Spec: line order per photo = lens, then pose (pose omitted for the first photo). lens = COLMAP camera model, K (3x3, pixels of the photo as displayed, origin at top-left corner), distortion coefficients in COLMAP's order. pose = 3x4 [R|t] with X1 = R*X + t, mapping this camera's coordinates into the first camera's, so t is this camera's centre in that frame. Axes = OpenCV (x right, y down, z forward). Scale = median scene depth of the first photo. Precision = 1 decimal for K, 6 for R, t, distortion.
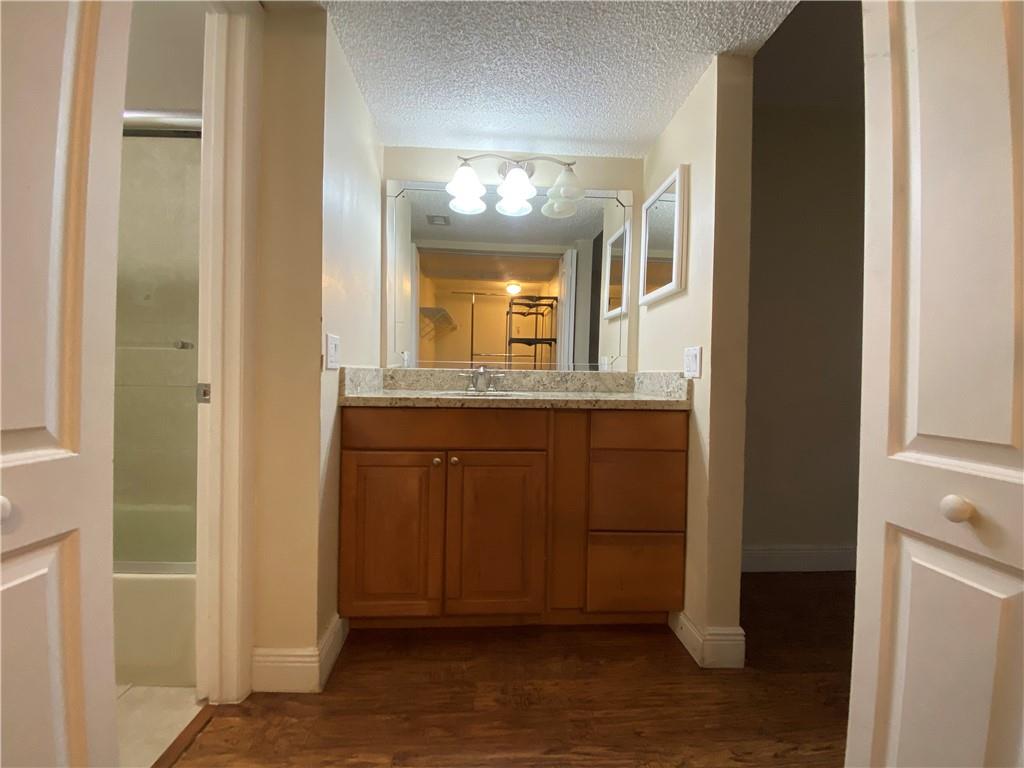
lens RADIAL K [[410.8, 0, 509.9], [0, 410.8, 381.0], [0, 0, 1]] dist [0.014380, -0.019185]
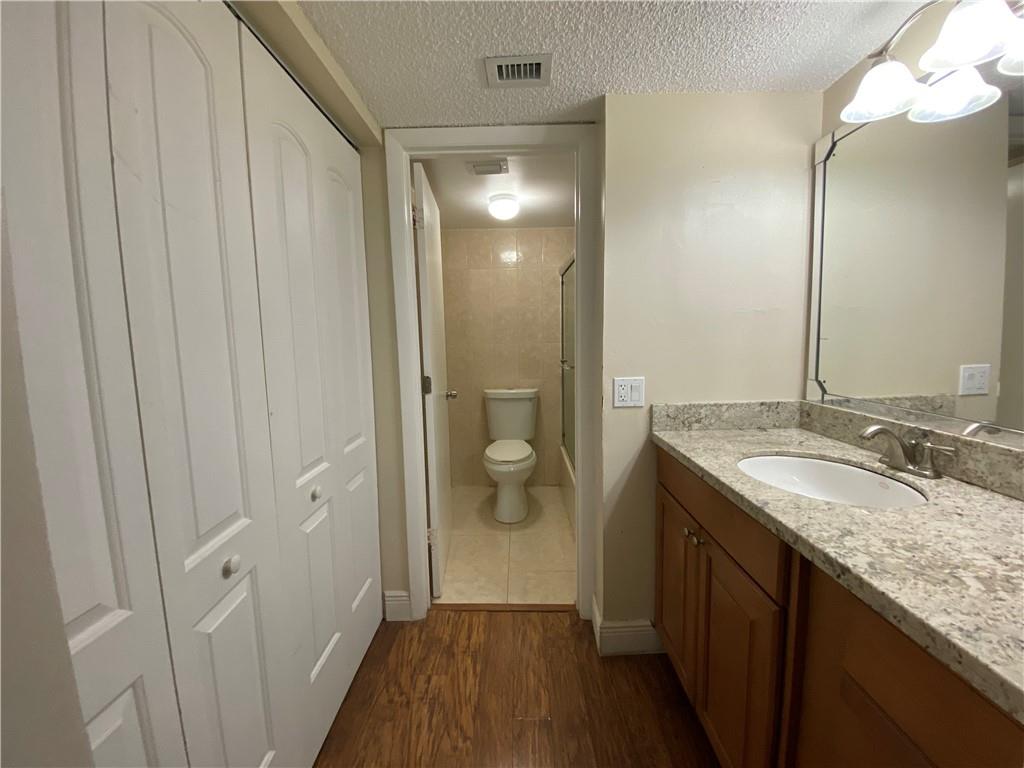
lens RADIAL K [[410.8, 0, 509.9], [0, 410.8, 381.0], [0, 0, 1]] dist [0.014380, -0.019185]
pose [[-0.068868, 0.094232, -0.993165, 0.642186], [0.009527, 0.995546, 0.093797, -0.190826], [0.997580, -0.003003, -0.069459, 0.680298]]
